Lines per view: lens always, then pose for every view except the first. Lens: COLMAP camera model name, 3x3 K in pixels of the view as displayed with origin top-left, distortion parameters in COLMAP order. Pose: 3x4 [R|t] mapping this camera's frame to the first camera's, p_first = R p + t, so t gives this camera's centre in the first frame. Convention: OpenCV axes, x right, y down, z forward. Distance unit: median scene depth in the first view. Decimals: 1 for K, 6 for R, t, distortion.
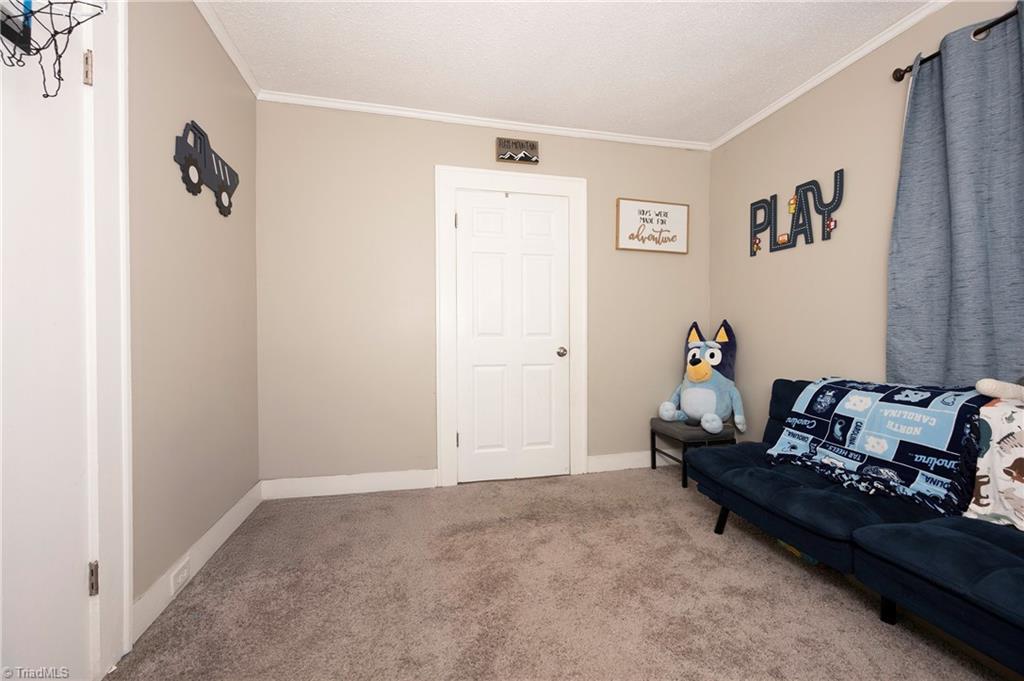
lens RADIAL K [[403.7, 0, 509.5], [0, 403.7, 342.8], [0, 0, 1]] dist [0.000244, -0.000016]
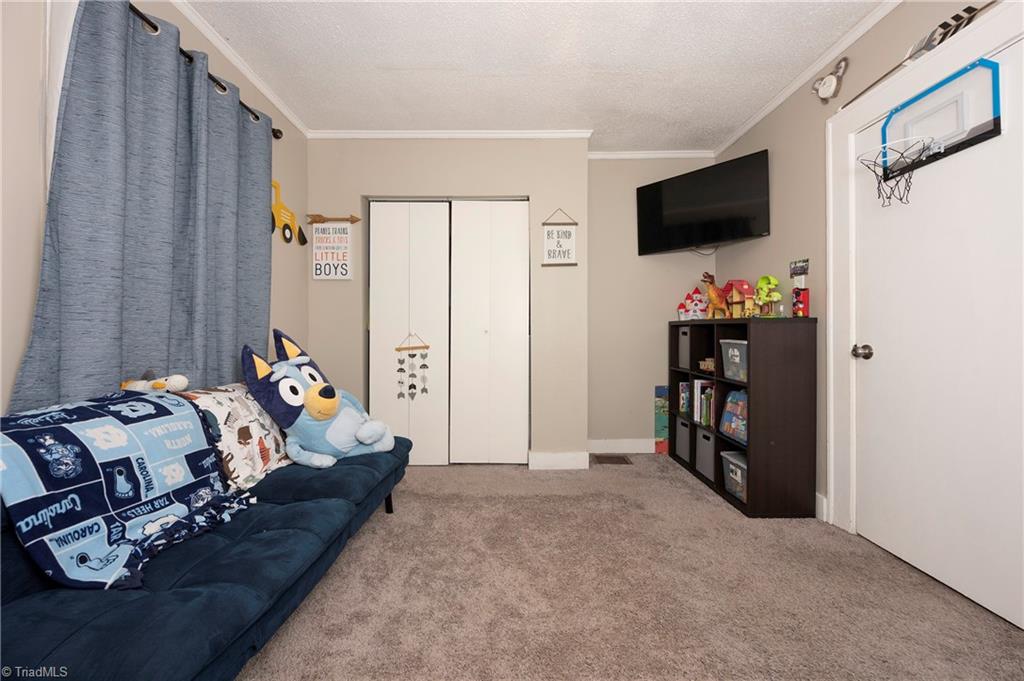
lens RADIAL K [[403.7, 0, 515.3], [0, 403.7, 337.5], [0, 0, 1]] dist [0.000244, -0.000016]
pose [[-0.974609, -0.000061, 0.223912, 0.066934], [0.004426, 0.999799, 0.019534, -0.015540], [-0.223868, 0.020029, -0.974414, 1.169133]]
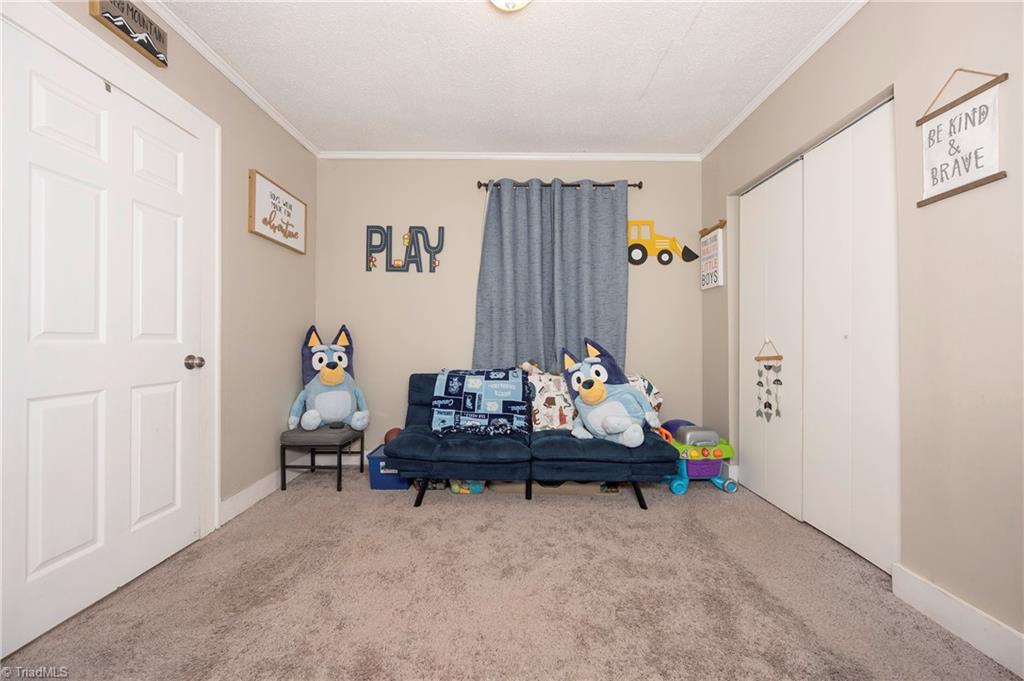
lens RADIAL K [[403.7, 0, 514.9], [0, 403.7, 339.6], [0, 0, 1]] dist [0.000244, -0.000016]
pose [[0.225156, 0.004770, 0.974311, -0.502135], [0.011215, 0.999909, -0.007487, -0.005520], [-0.974258, 0.012613, 0.225082, 0.387527]]
